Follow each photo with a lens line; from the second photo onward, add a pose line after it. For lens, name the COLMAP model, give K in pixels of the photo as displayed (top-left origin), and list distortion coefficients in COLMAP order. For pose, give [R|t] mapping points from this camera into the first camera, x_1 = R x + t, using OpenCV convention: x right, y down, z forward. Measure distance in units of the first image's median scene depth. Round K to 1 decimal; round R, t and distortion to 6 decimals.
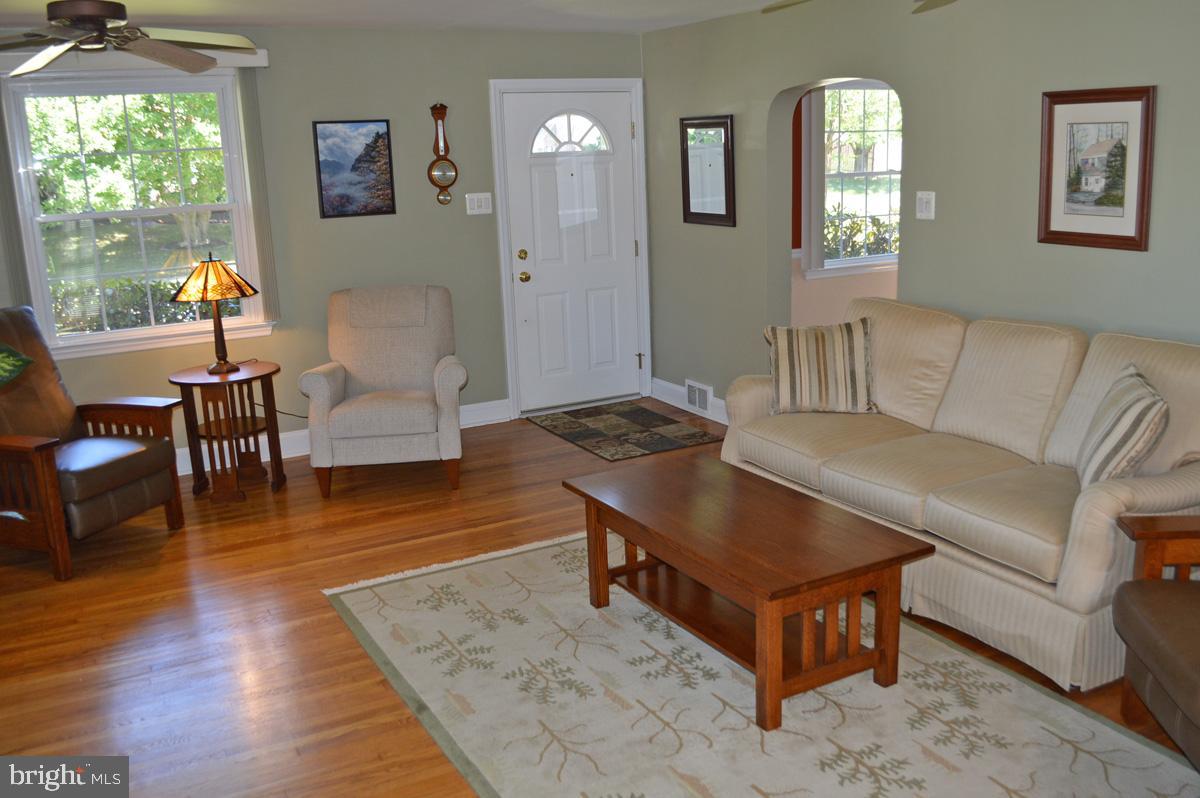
lens RADIAL K [[1084.3, 0, 607.0], [0, 1084.3, 404.8], [0, 0, 1]] dist [-0.061272, -0.004117]
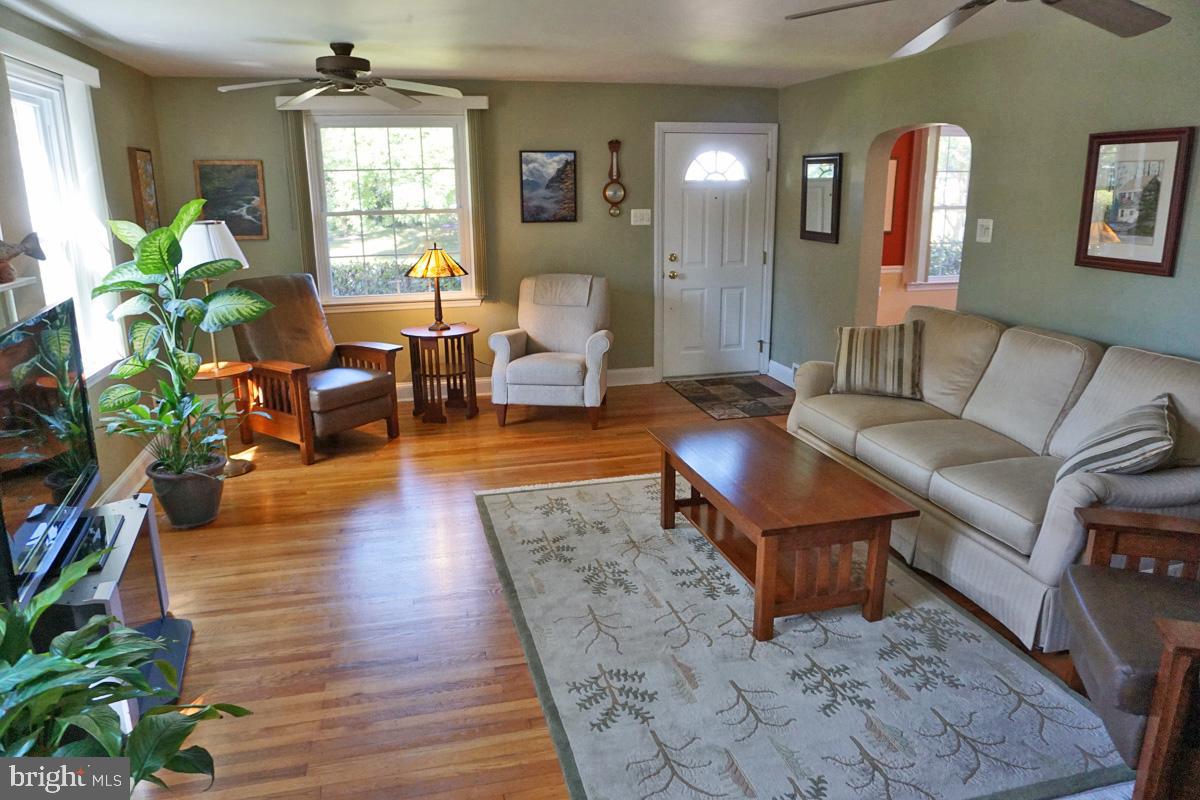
lens RADIAL K [[812.1, 0, 589.5], [0, 812.1, 394.3], [0, 0, 1]] dist [-0.049302, 0.025428]
pose [[0.967308, 0.088703, -0.237588, 0.099761], [-0.082998, 0.995972, 0.033930, 0.001421], [0.239640, -0.013101, 0.970773, 0.029944]]
